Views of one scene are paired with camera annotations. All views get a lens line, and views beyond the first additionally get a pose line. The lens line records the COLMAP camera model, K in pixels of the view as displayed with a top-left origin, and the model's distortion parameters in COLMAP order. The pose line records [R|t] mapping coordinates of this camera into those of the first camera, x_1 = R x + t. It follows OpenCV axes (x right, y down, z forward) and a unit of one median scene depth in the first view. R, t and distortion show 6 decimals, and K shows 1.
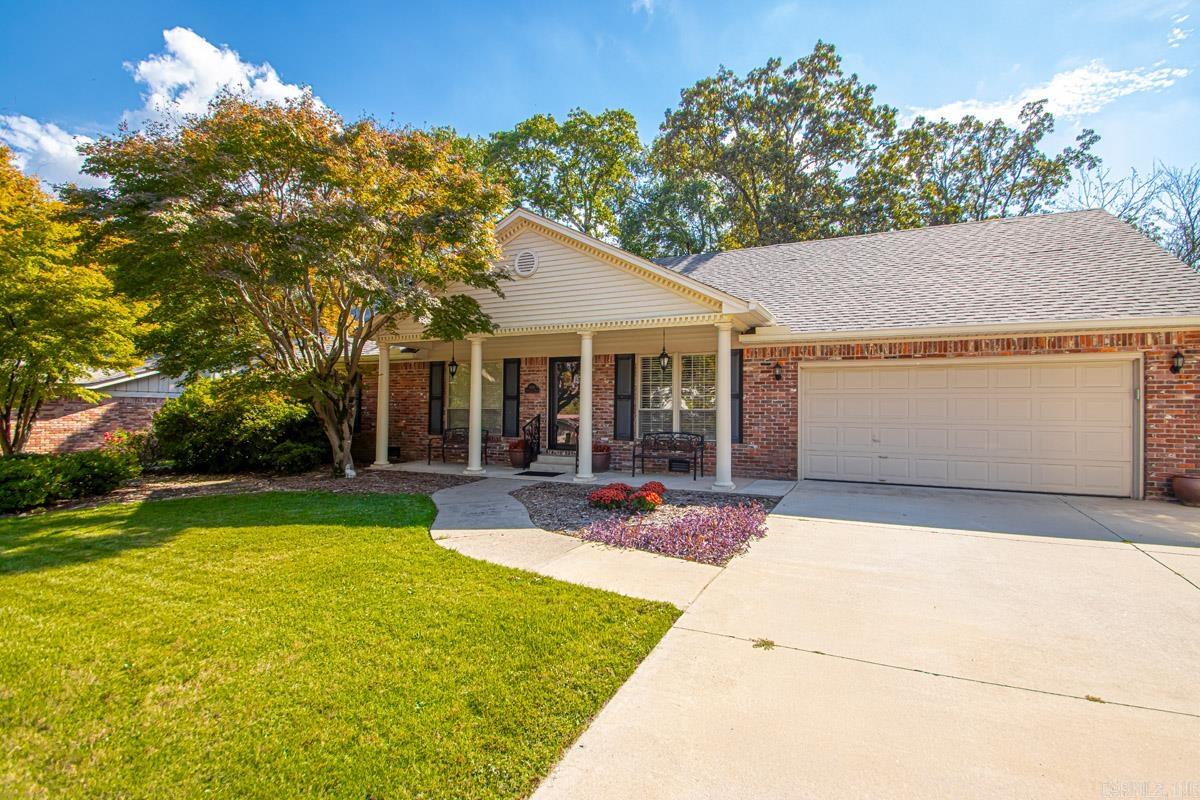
lens RADIAL K [[556.9, 0, 609.1], [0, 556.9, 401.2], [0, 0, 1]] dist [0.018688, -0.019343]
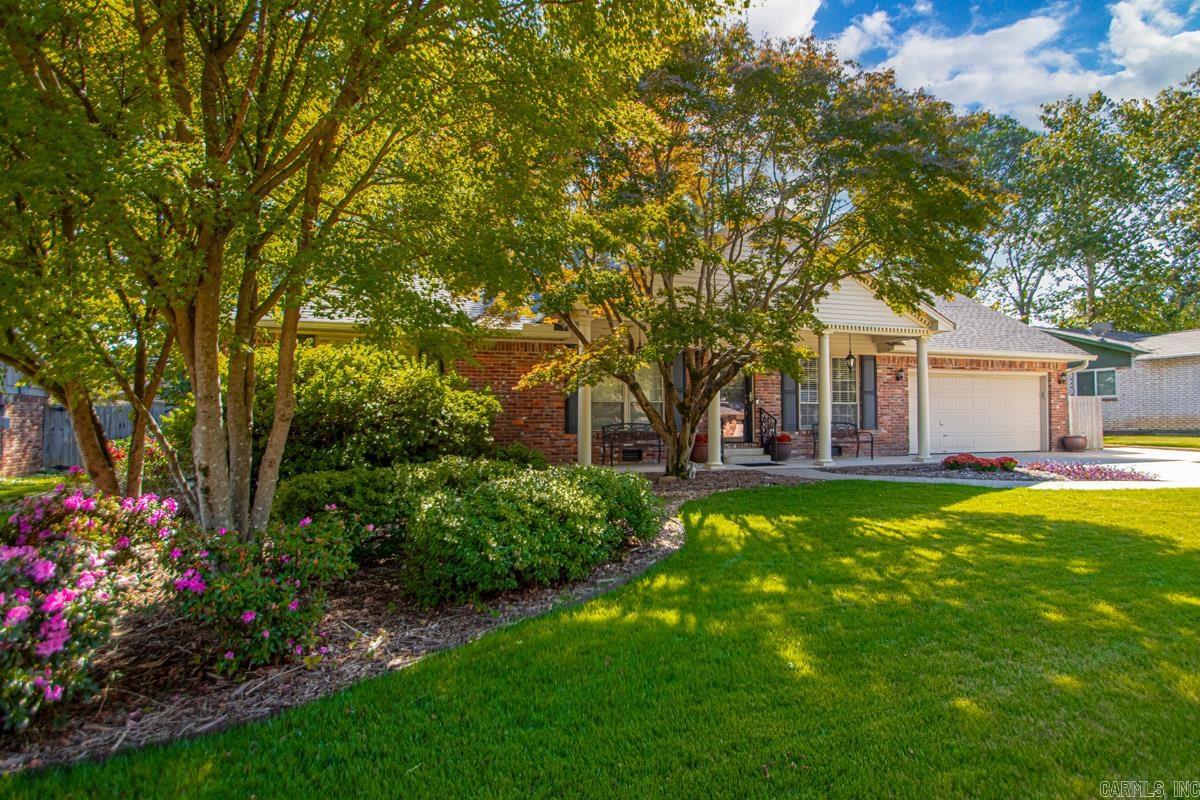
lens RADIAL K [[612.3, 0, 602.8], [0, 612.3, 405.3], [0, 0, 1]] dist [0.005415, -0.000507]
pose [[0.724418, -0.005582, 0.689338, -1.215000], [-0.012484, 0.999697, 0.021215, -0.001927], [-0.689248, -0.023974, 0.724129, 0.422541]]
